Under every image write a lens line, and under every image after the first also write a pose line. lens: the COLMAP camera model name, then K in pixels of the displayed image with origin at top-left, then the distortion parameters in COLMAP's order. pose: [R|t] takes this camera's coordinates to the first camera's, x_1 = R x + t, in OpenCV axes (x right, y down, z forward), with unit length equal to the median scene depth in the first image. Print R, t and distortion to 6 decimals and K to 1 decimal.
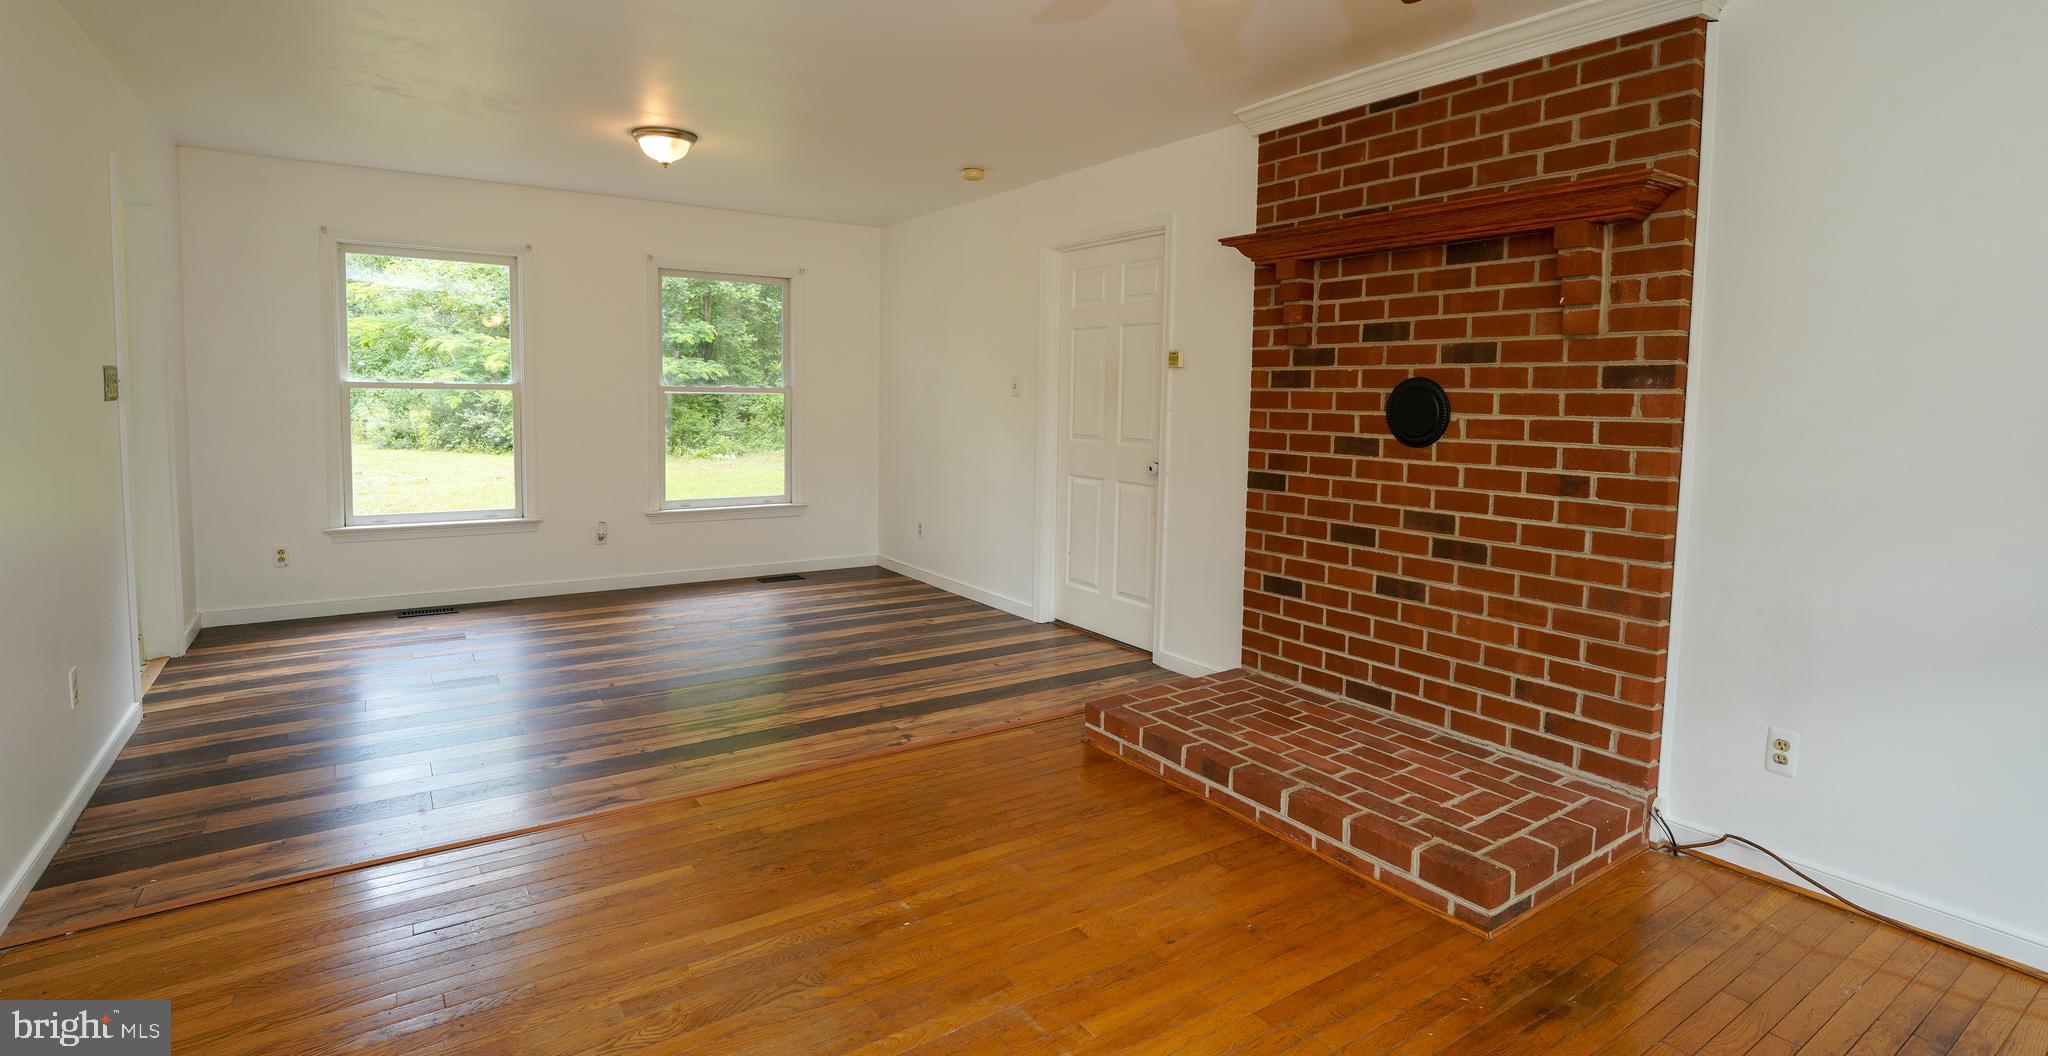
lens RADIAL K [[953.8, 0, 986.4], [0, 953.8, 458.0], [0, 0, 1]] dist [-0.002077, -0.002718]
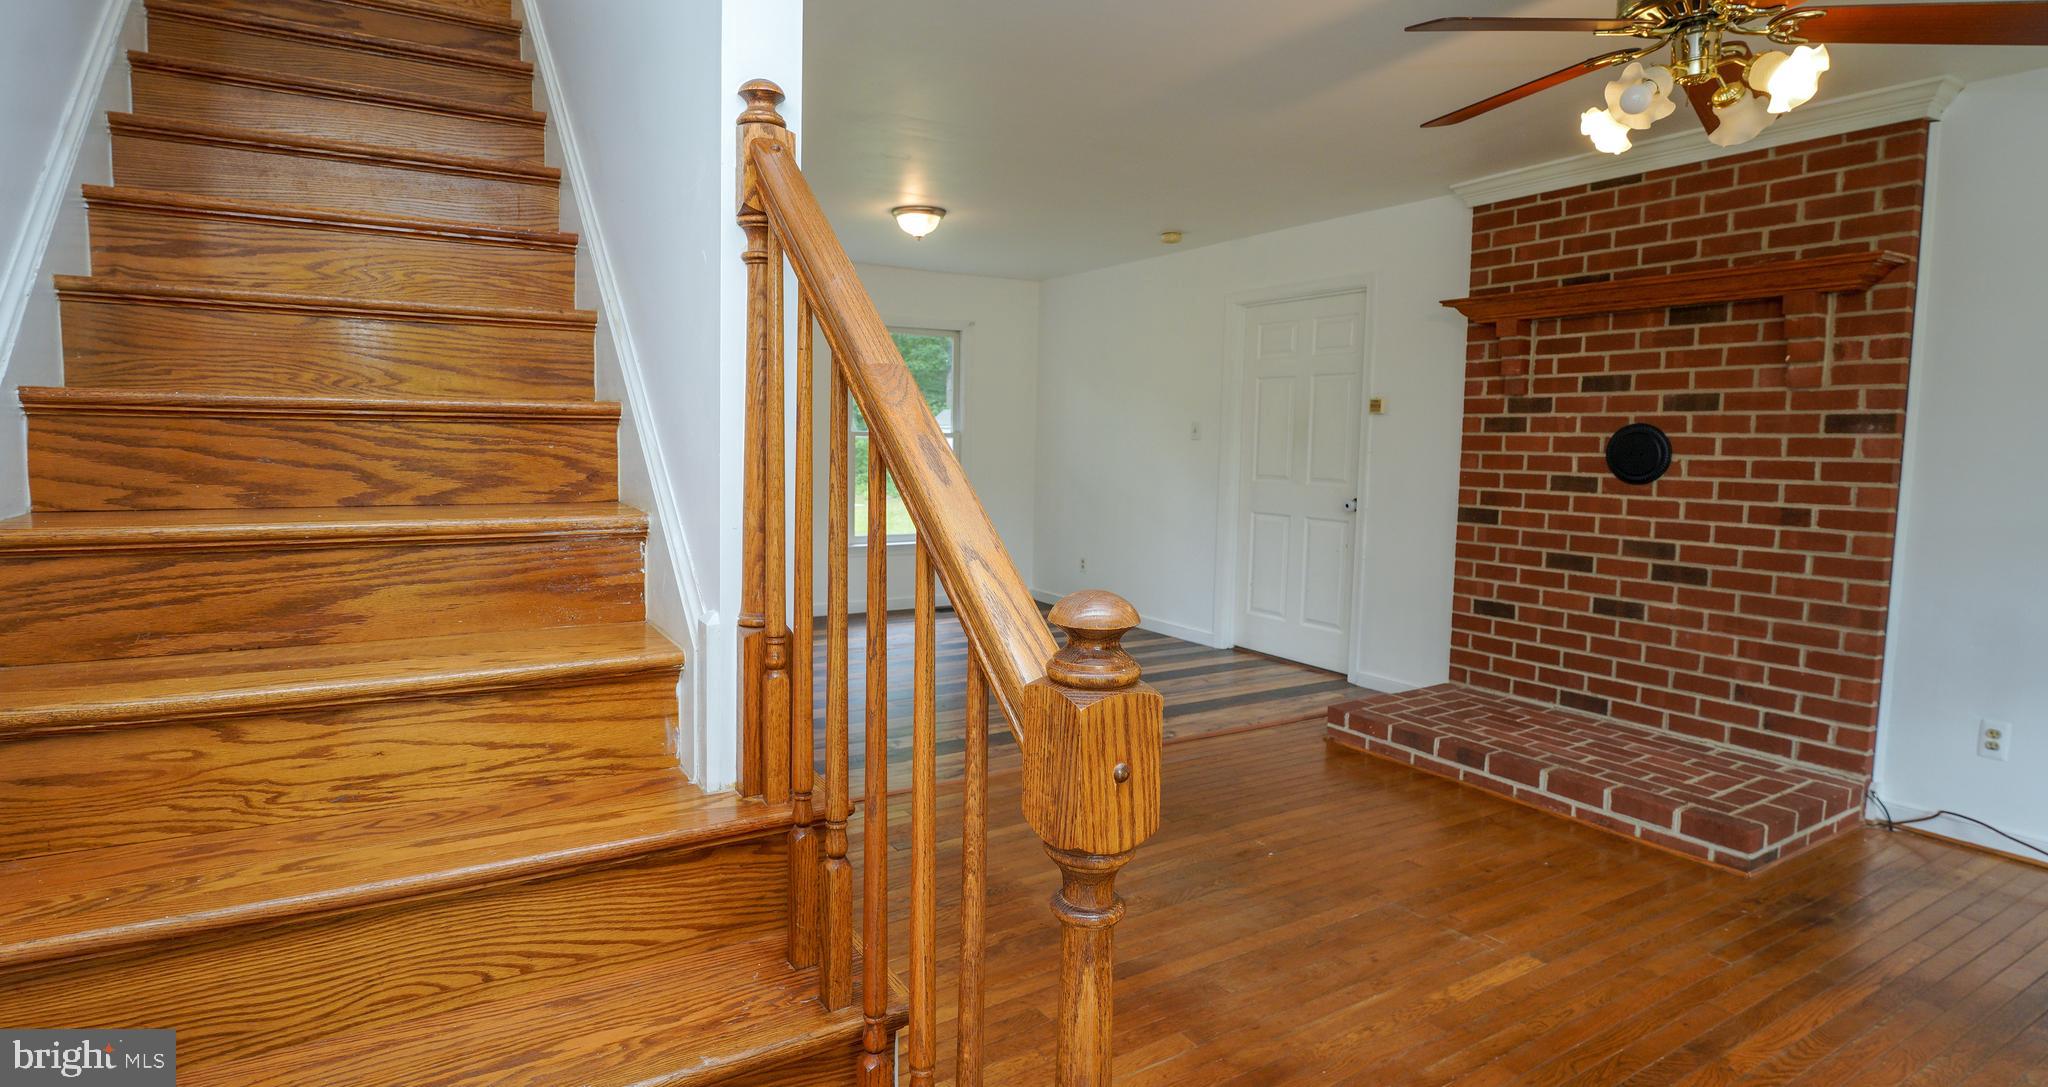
lens RADIAL K [[1000.3, 0, 939.4], [0, 1000.3, 510.8], [0, 0, 1]] dist [-0.006821, 0.001892]
pose [[0.997658, 0.002676, -0.068350, -0.303191], [-0.002169, 0.999970, 0.007497, 0.013096], [0.068367, -0.007332, 0.997633, -0.253271]]
